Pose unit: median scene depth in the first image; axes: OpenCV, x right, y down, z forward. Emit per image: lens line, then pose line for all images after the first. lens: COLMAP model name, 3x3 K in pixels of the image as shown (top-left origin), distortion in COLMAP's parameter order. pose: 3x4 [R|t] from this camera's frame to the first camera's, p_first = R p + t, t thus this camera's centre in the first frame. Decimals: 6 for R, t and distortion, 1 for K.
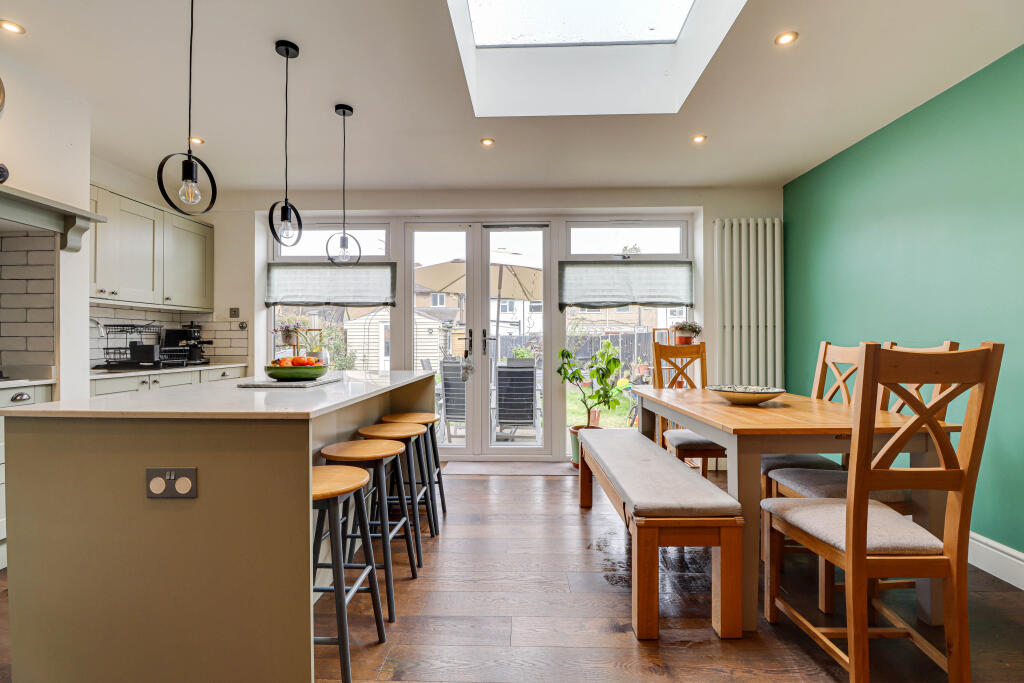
lens RADIAL K [[478.3, 0, 509.8], [0, 478.3, 339.1], [0, 0, 1]] dist [0.001552, -0.013919]
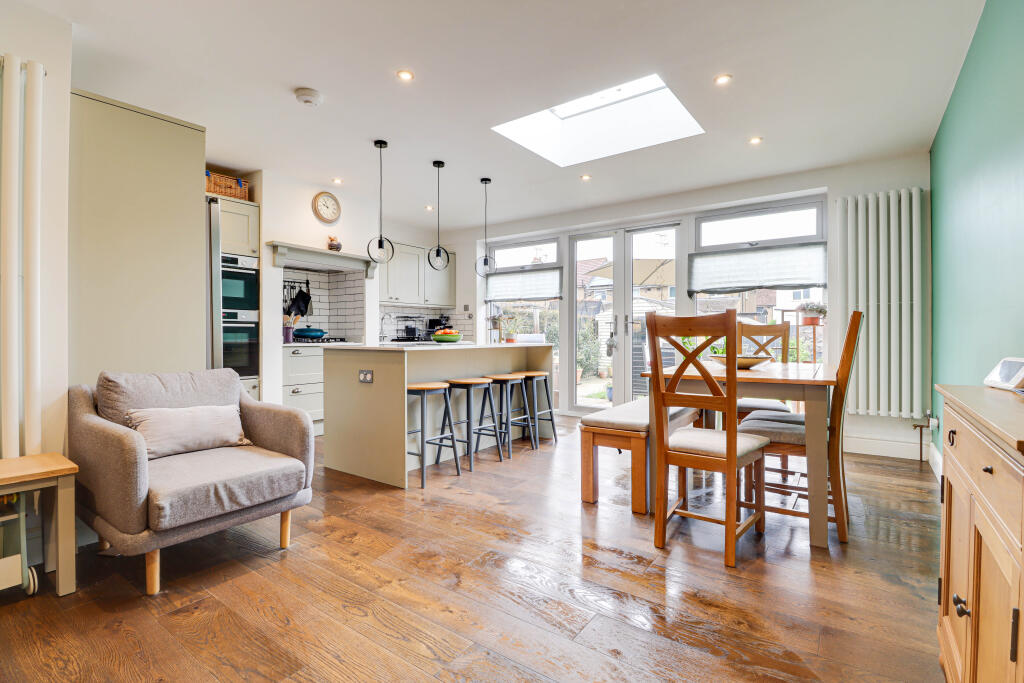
lens RADIAL K [[478.3, 0, 509.8], [0, 478.3, 339.1], [0, 0, 1]] dist [0.001552, -0.013919]
pose [[0.825688, 0.004836, -0.564107, 0.411939], [0.003451, 0.999901, 0.013622, 0.024996], [0.564117, -0.013194, 0.825589, -0.197343]]
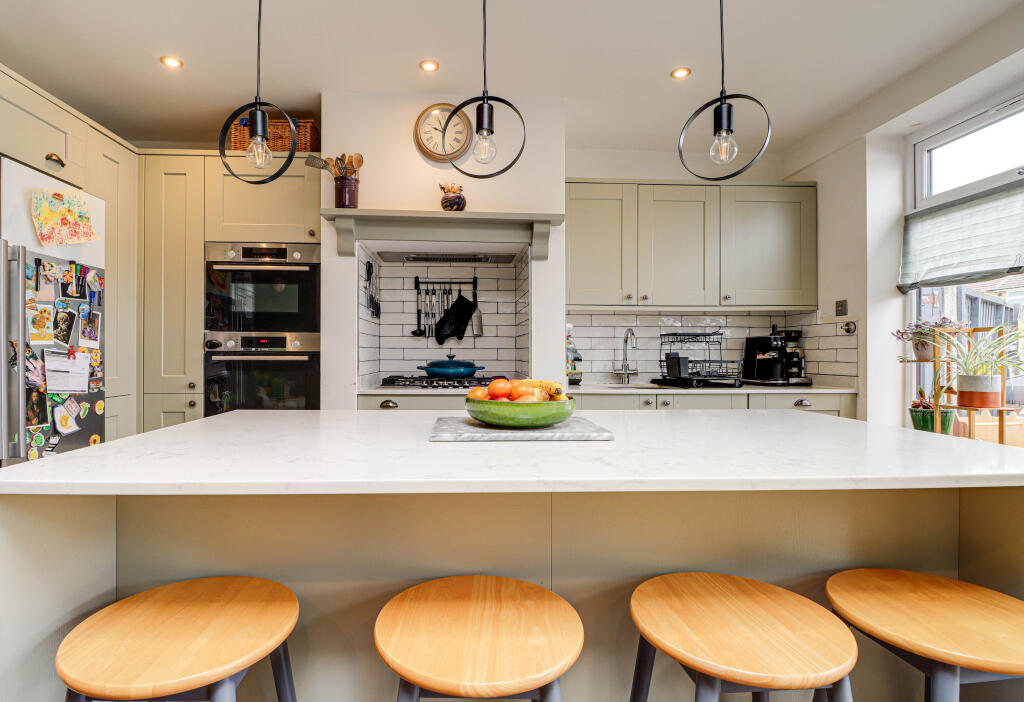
lens RADIAL K [[497.1, 0, 491.3], [0, 497.1, 351.8], [0, 0, 1]] dist [-0.000247, -0.000777]
pose [[0.084322, -0.001777, -0.996437, 0.044849], [0.003358, 0.999993, -0.001499, 0.002268], [0.996433, -0.003220, 0.084327, 0.479576]]
